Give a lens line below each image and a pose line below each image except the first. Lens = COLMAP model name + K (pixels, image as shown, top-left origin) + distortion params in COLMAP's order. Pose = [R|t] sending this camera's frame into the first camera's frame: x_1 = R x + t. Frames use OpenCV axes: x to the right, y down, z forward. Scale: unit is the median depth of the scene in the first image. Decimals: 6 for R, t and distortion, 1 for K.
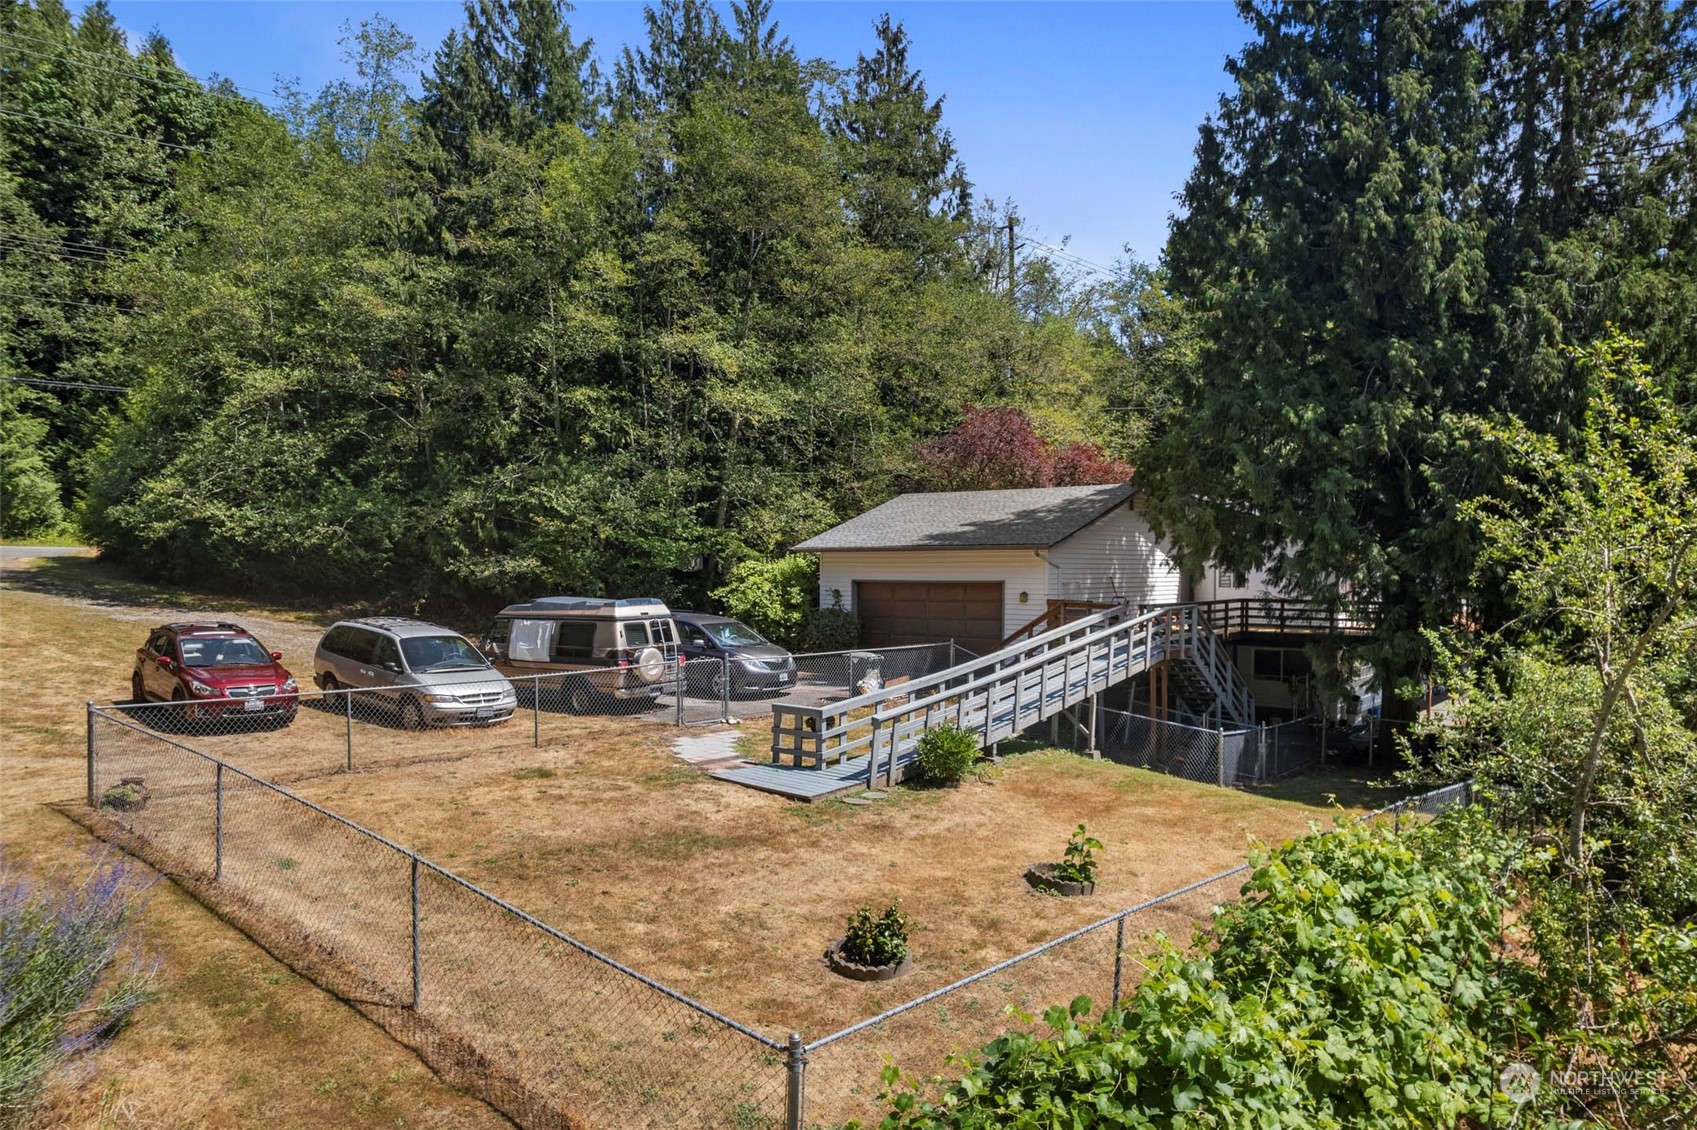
lens RADIAL K [[1058.0, 0, 848.5], [0, 1058.0, 565.0], [0, 0, 1]] dist [-0.000805, -0.000317]
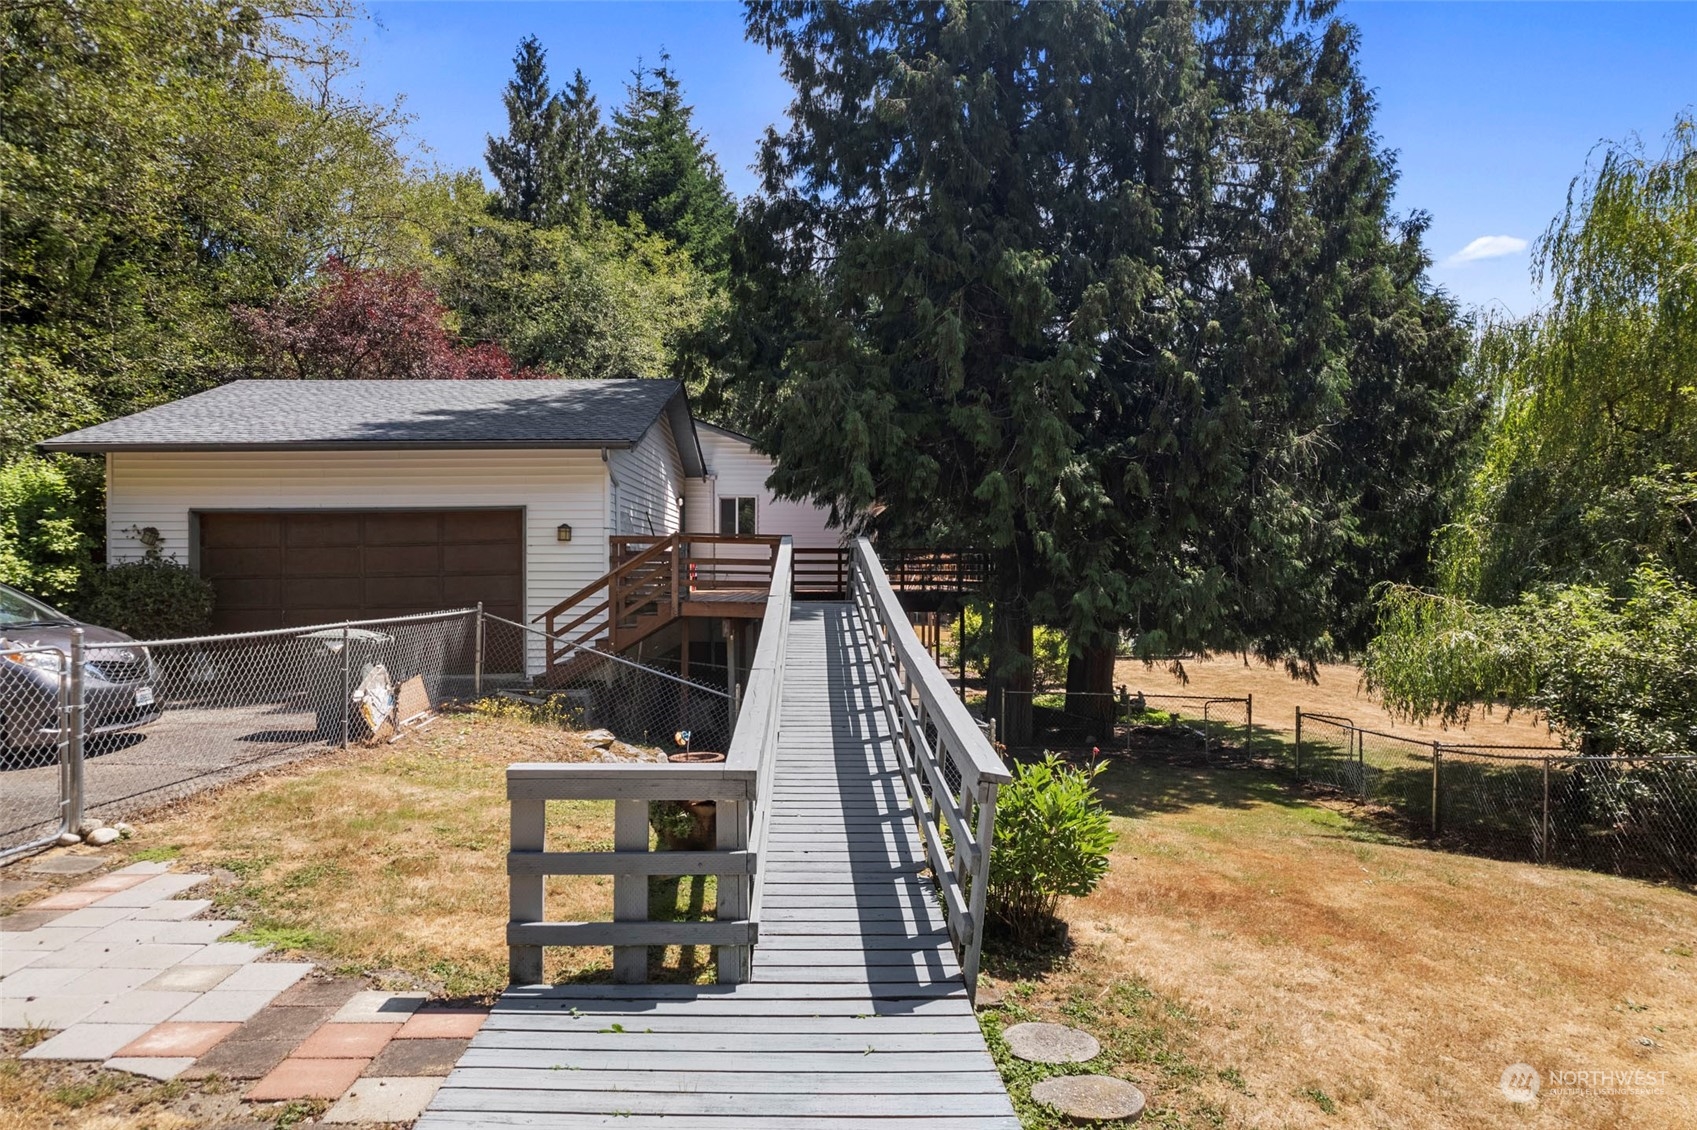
lens RADIAL K [[1058.0, 0, 848.5], [0, 1058.0, 565.0], [0, 0, 1]] dist [-0.000805, -0.000317]
pose [[0.752455, -0.006381, 0.658613, -0.098792], [0.005577, 0.999979, 0.003316, 0.043209], [-0.658620, 0.001178, 0.752474, 0.401928]]
